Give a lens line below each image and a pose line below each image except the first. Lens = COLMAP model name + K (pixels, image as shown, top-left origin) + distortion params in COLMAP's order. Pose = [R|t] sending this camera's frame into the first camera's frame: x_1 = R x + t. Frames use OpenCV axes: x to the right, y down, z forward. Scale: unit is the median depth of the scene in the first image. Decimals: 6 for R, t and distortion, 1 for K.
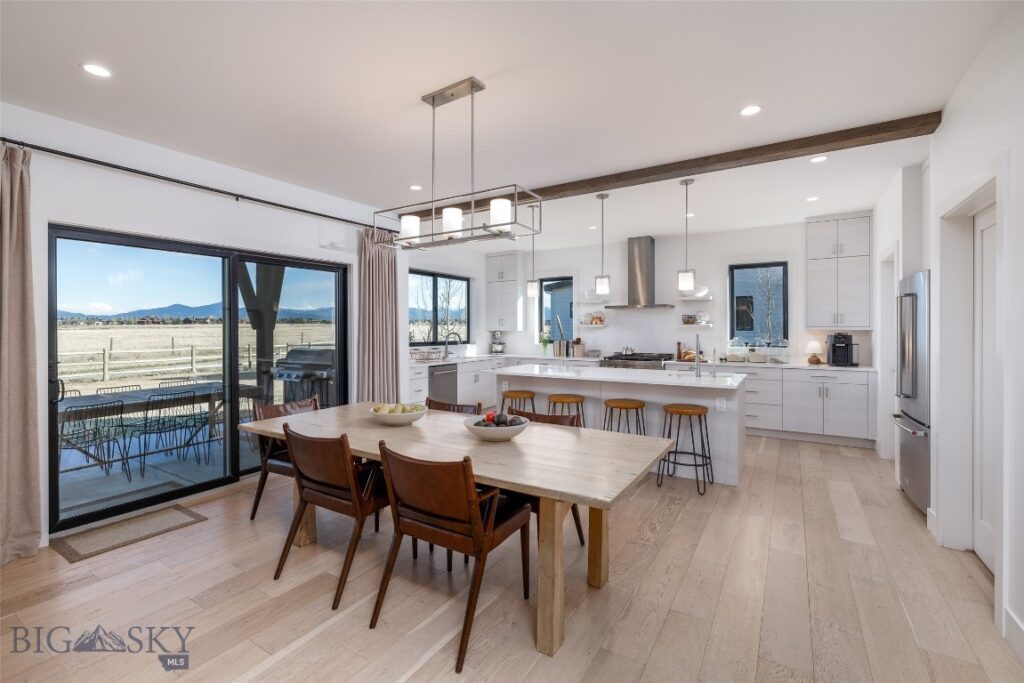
lens RADIAL K [[436.5, 0, 510.2], [0, 436.5, 323.7], [0, 0, 1]] dist [0.003916, 0.000475]
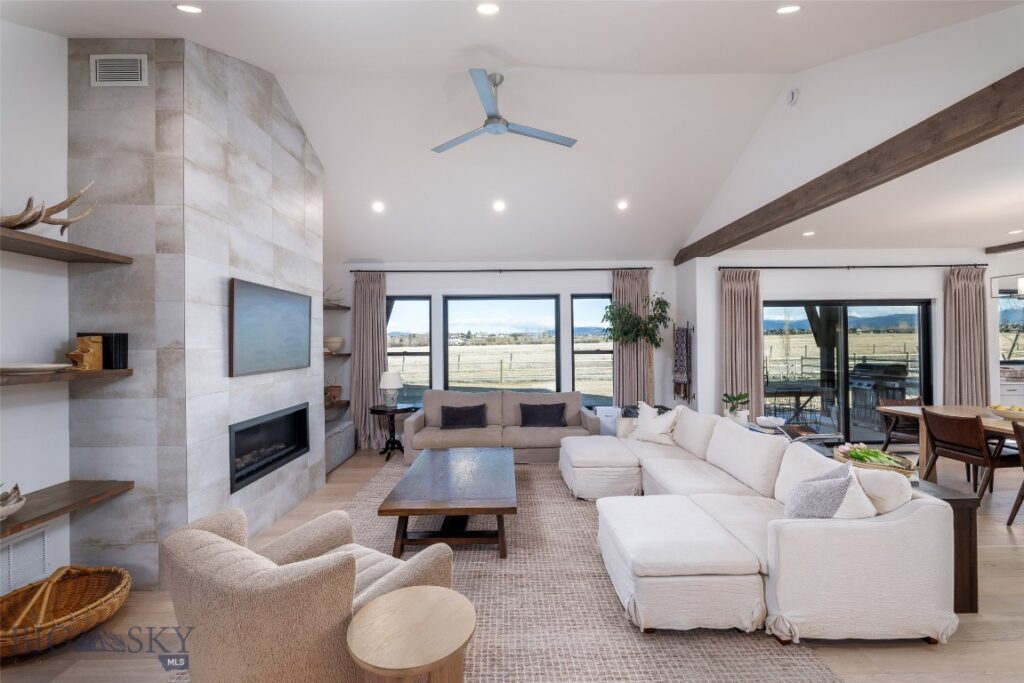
lens RADIAL K [[434.3, 0, 512.0], [0, 434.3, 341.5], [0, 0, 1]] dist [-0.001677, 0.000092]
pose [[0.532654, -0.007187, -0.846302, 0.032041], [0.020243, 0.999786, 0.004250, -0.031470], [0.846091, -0.019395, 0.532686, -0.524003]]
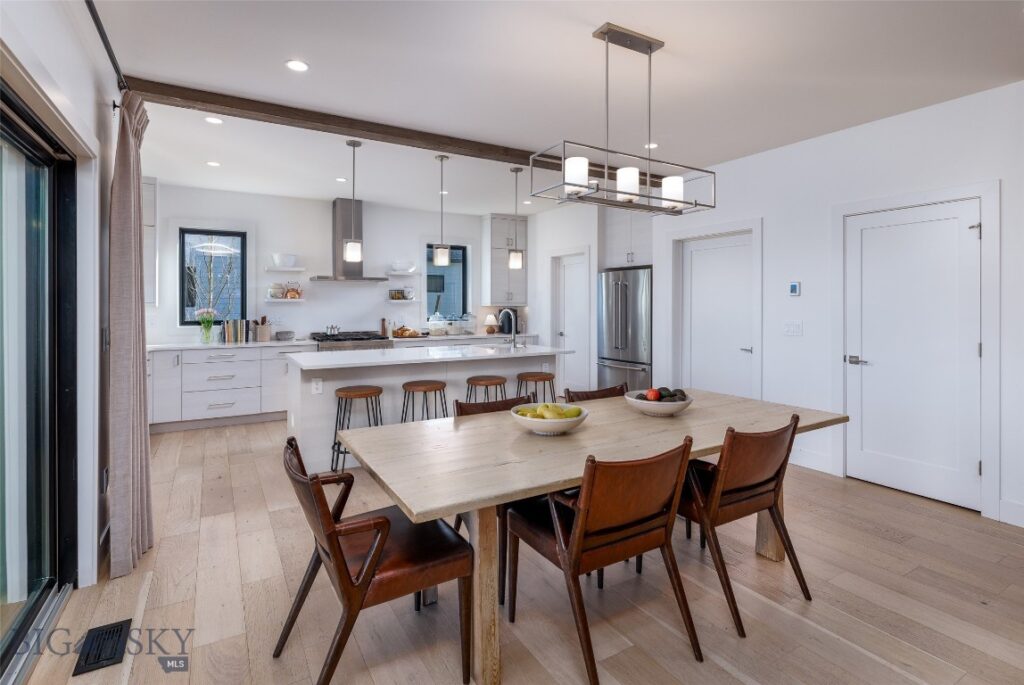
lens RADIAL K [[492.0, 0, 501.6], [0, 492.0, 309.3], [0, 0, 1]] dist [-0.003542, -0.000216]
pose [[0.481932, -0.005569, 0.876191, -0.476509], [-0.012606, 0.999832, 0.013288, 0.006048], [-0.876118, -0.017449, 0.481781, 0.306776]]
